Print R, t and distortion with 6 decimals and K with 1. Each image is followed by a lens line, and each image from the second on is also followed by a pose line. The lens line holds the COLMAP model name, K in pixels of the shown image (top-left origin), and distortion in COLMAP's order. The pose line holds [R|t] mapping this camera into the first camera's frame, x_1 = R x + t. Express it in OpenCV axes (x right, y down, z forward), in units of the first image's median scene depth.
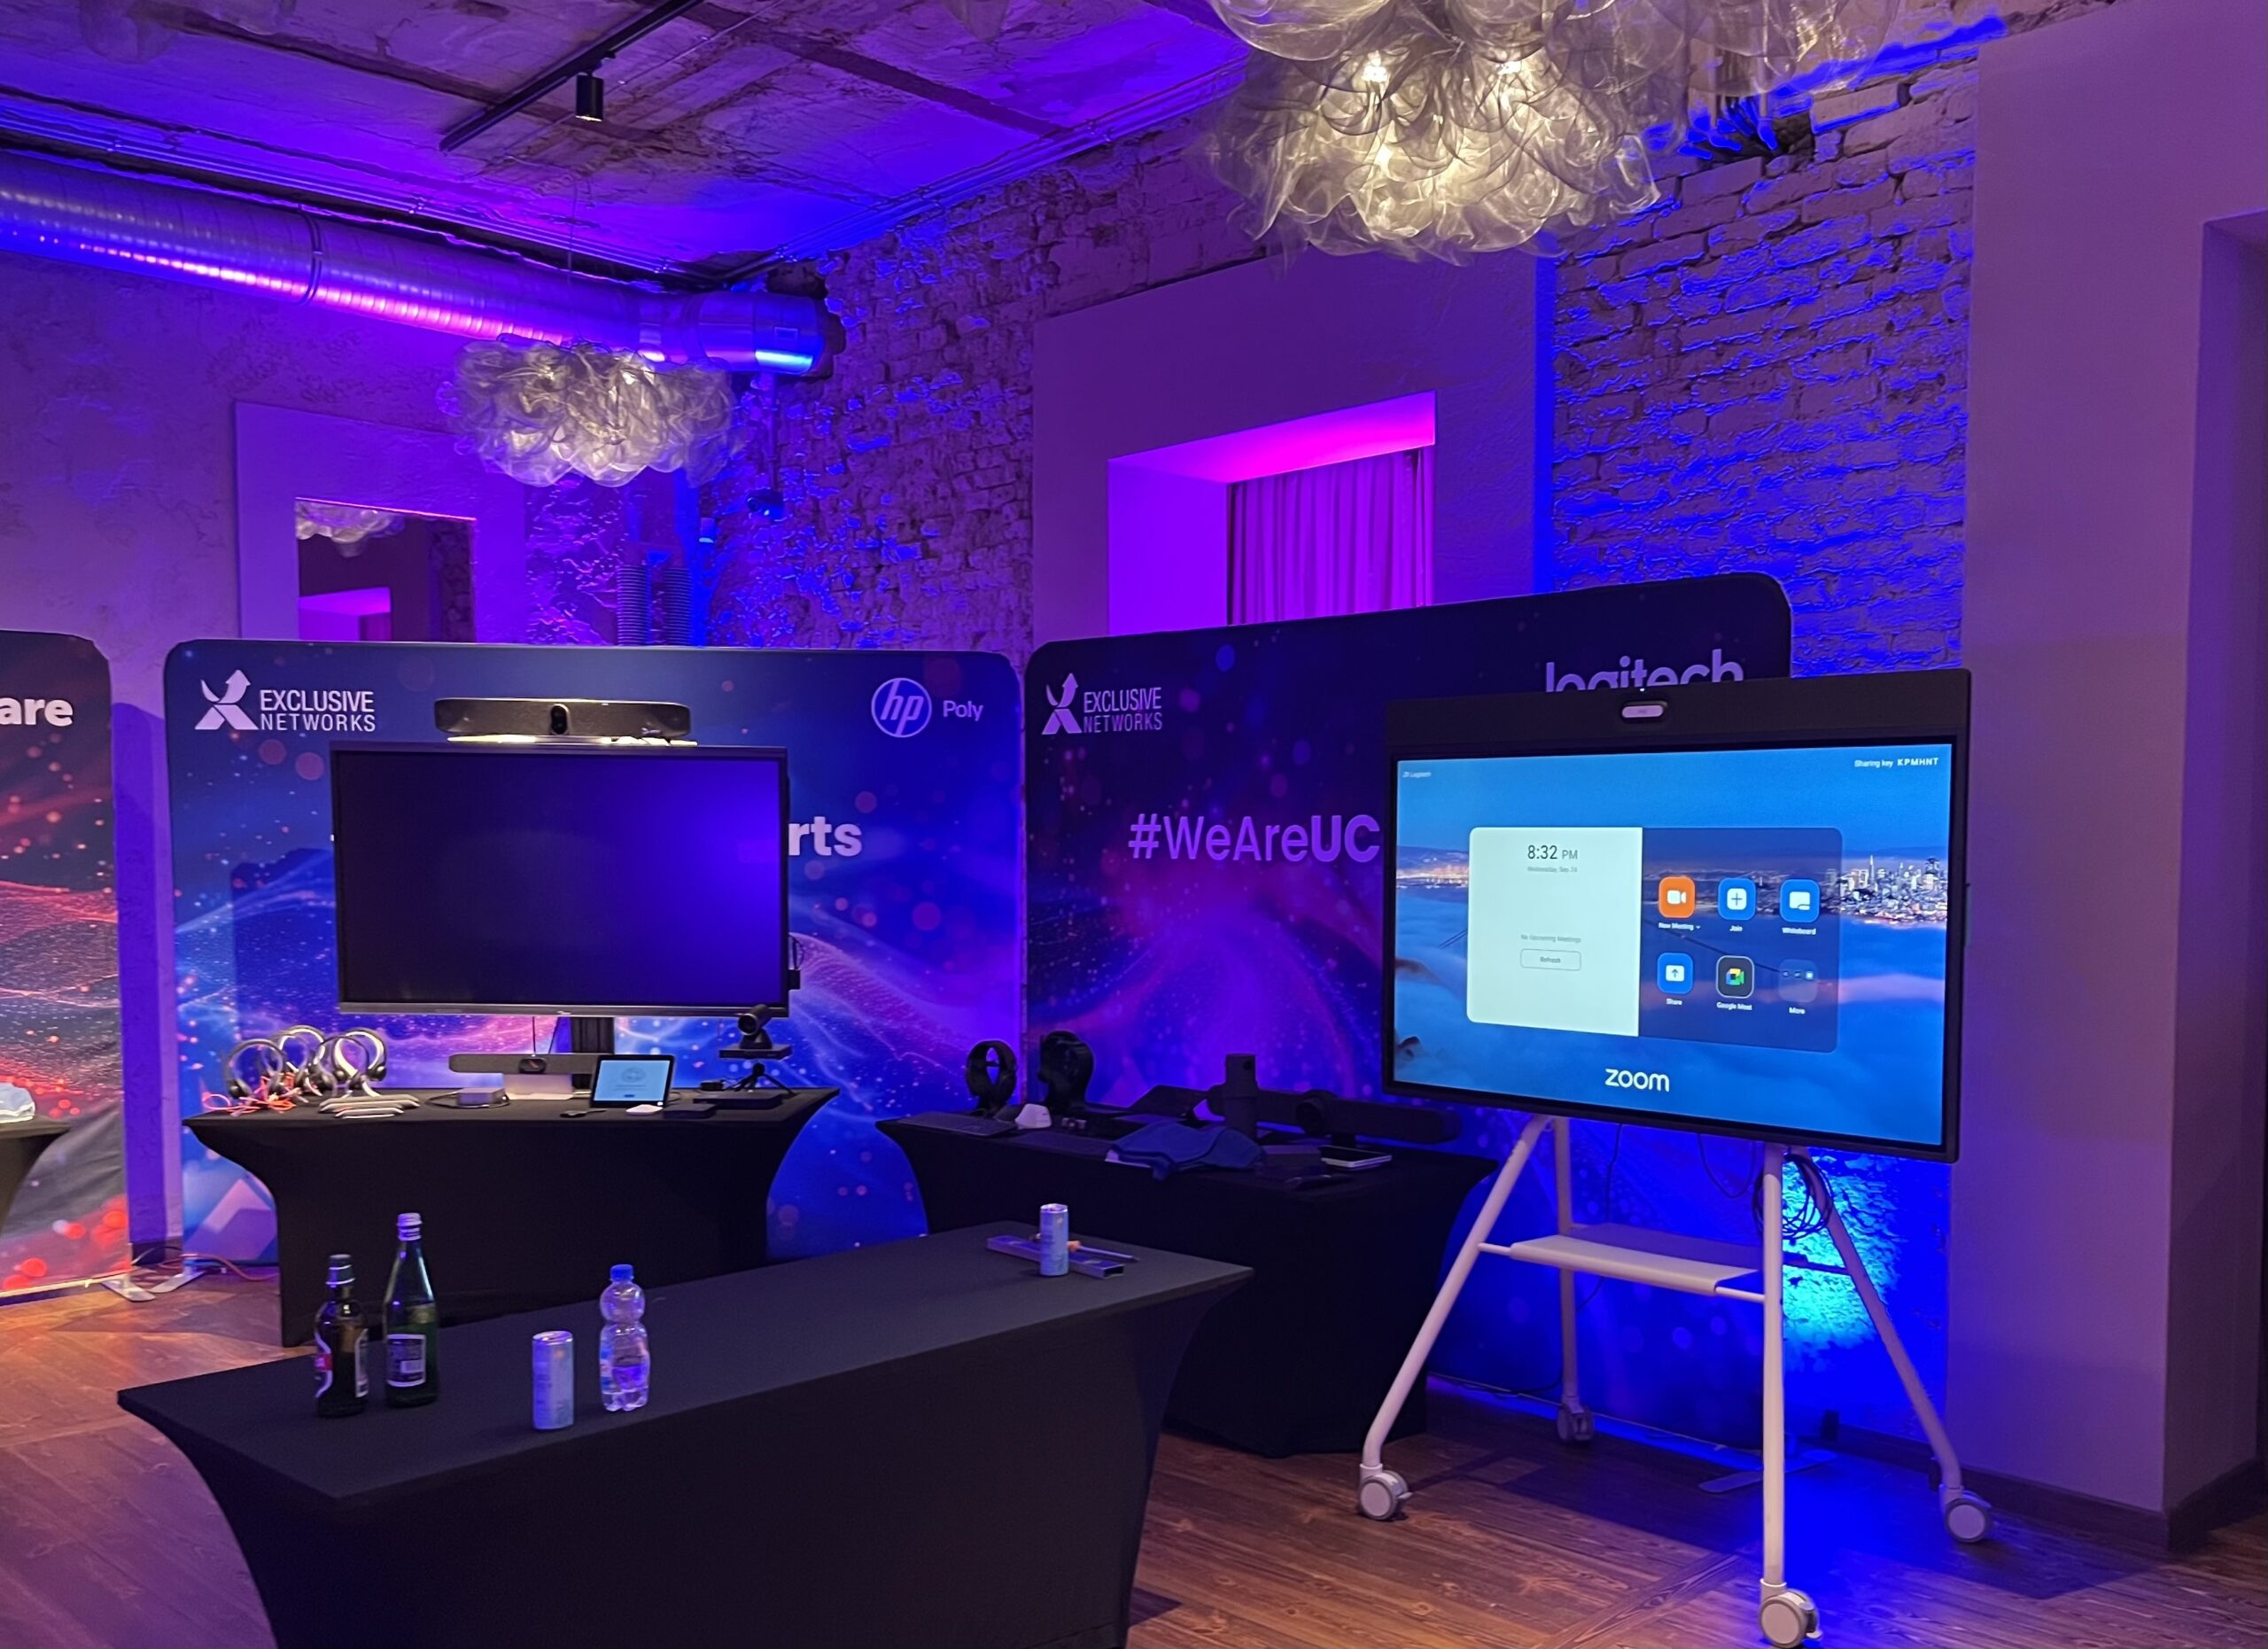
lens RADIAL K [[1960.1, 0, 1284.3], [0, 1960.1, 948.6], [0, 0, 1]] dist [0.063591, -0.091955]
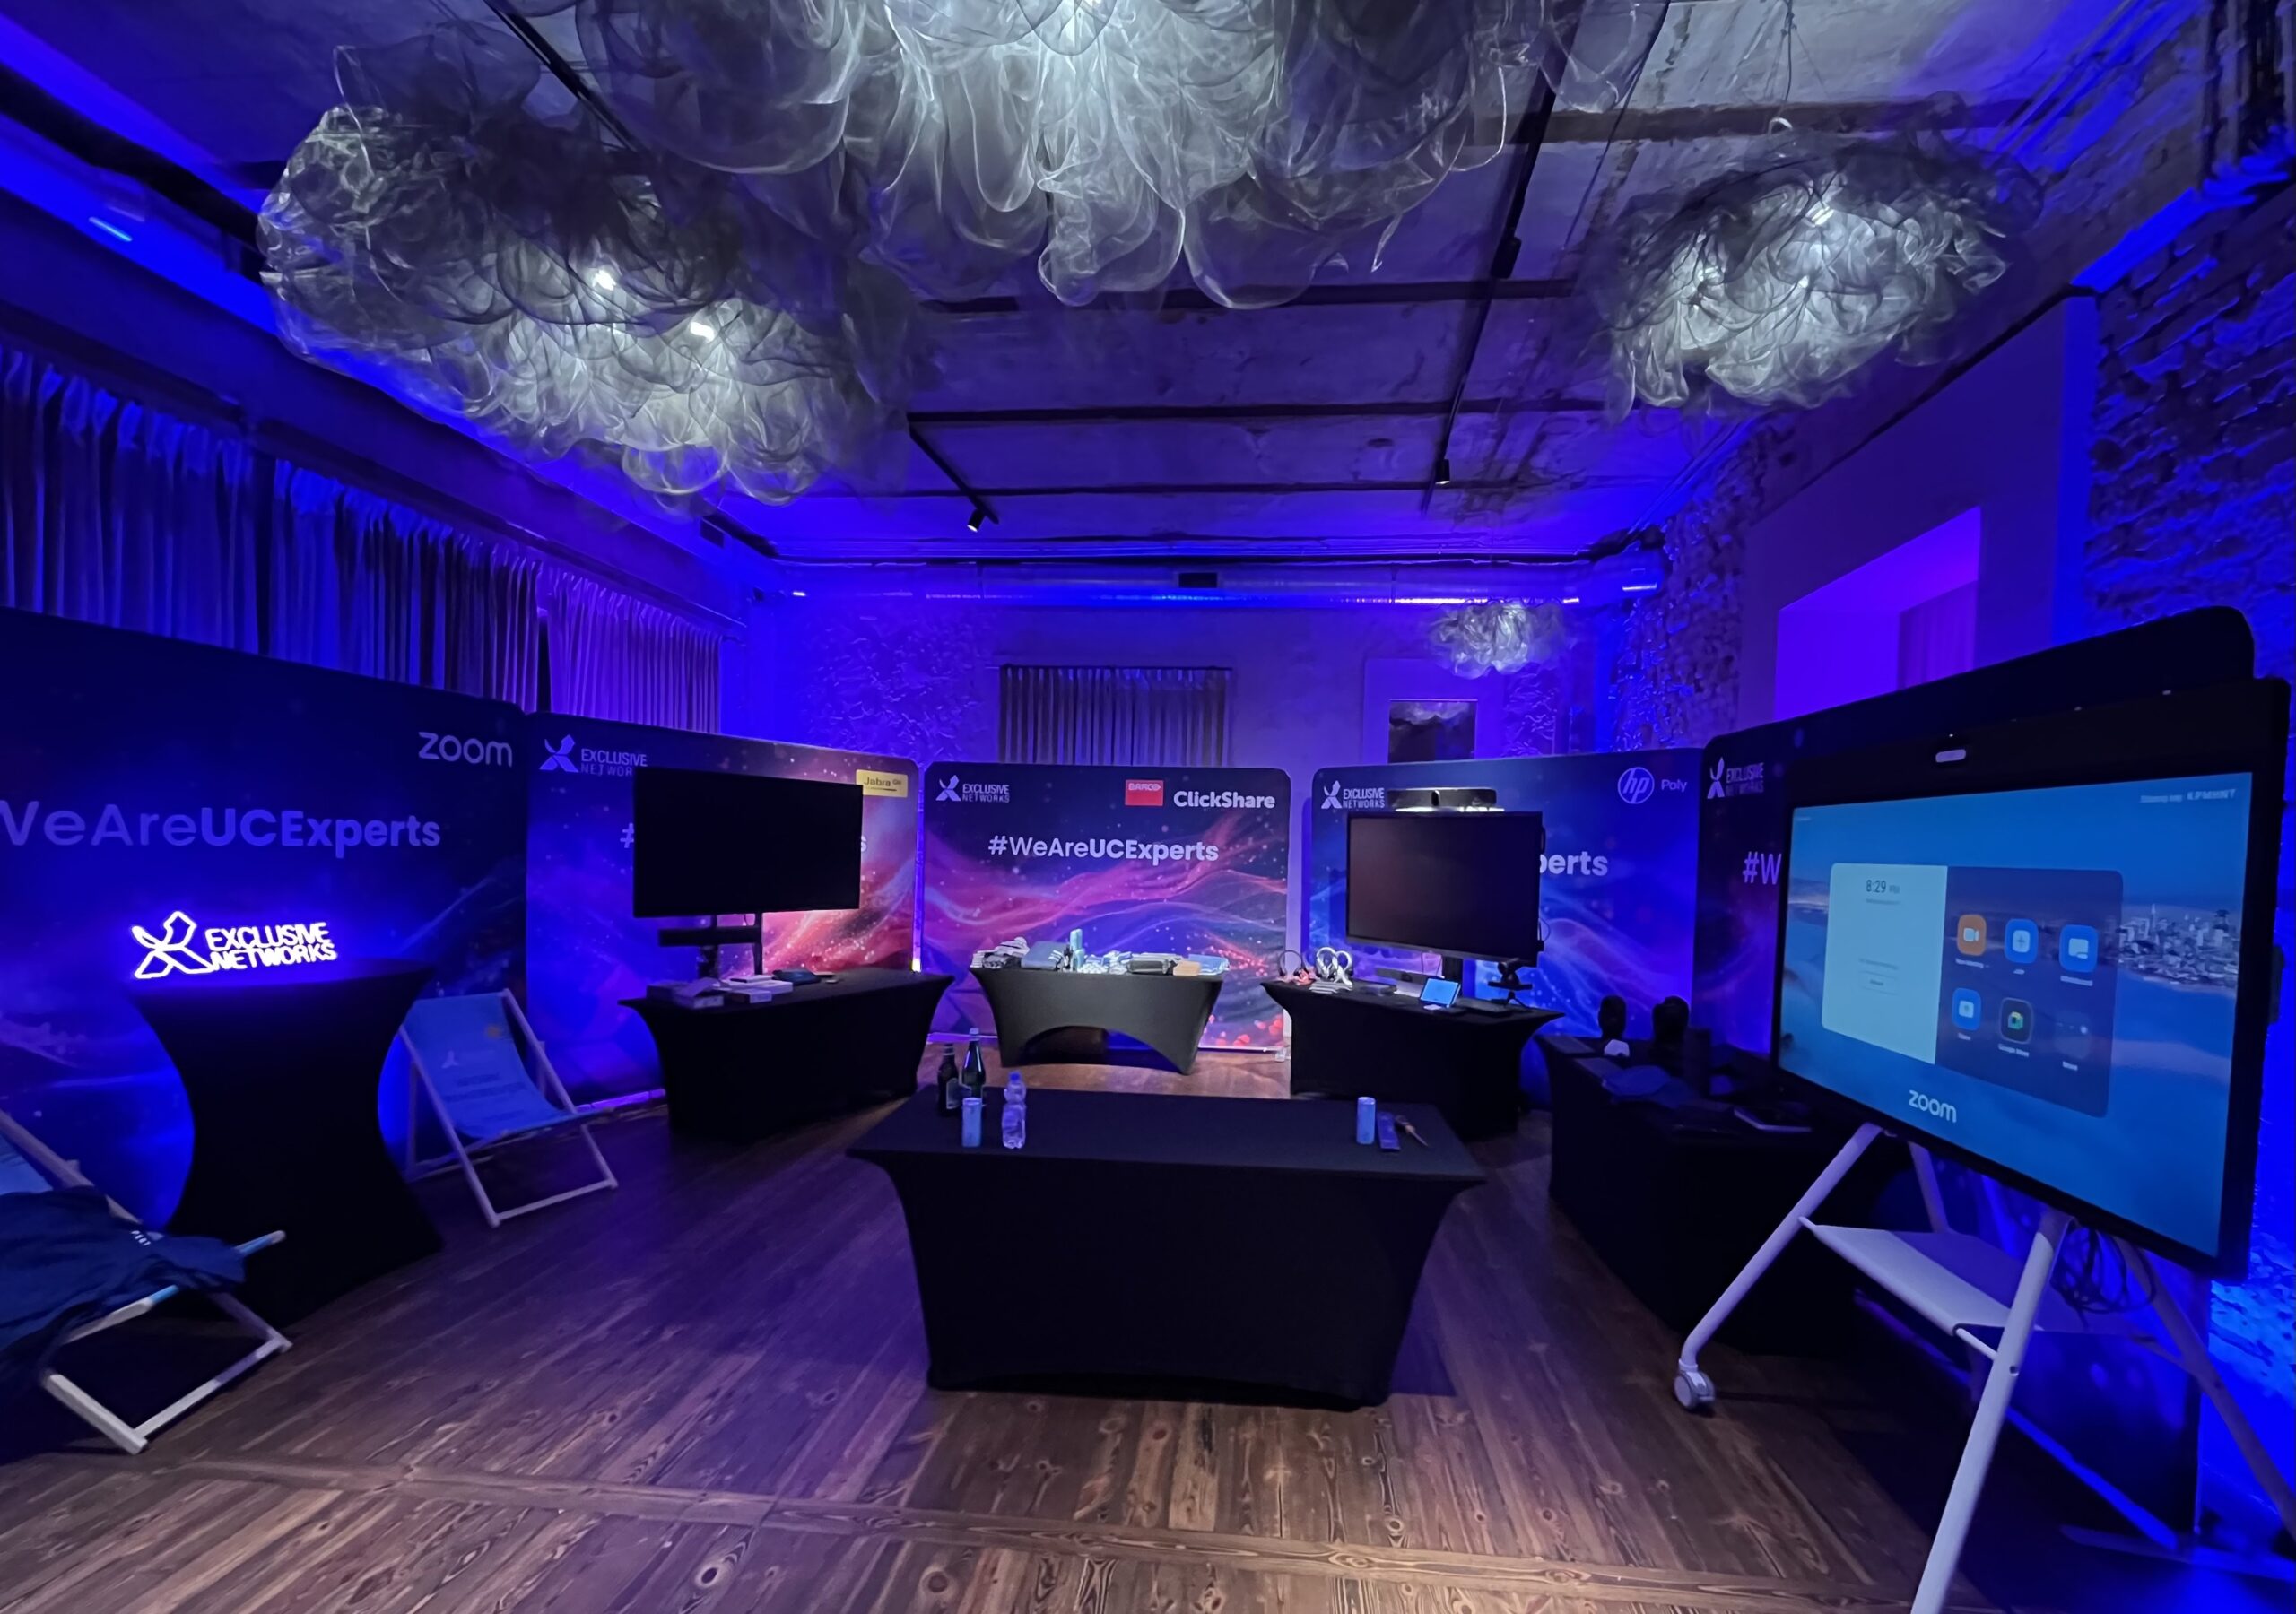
lens RADIAL K [[965.9, 0, 1186.8], [0, 965.9, 884.2], [0, 0, 1]] dist [-0.001696, -0.003413]
pose [[0.613583, 0.042529, -0.788484, 0.324531], [-0.070963, 0.997478, -0.001420, -0.021562], [0.786435, 0.056824, 0.615053, 0.349125]]
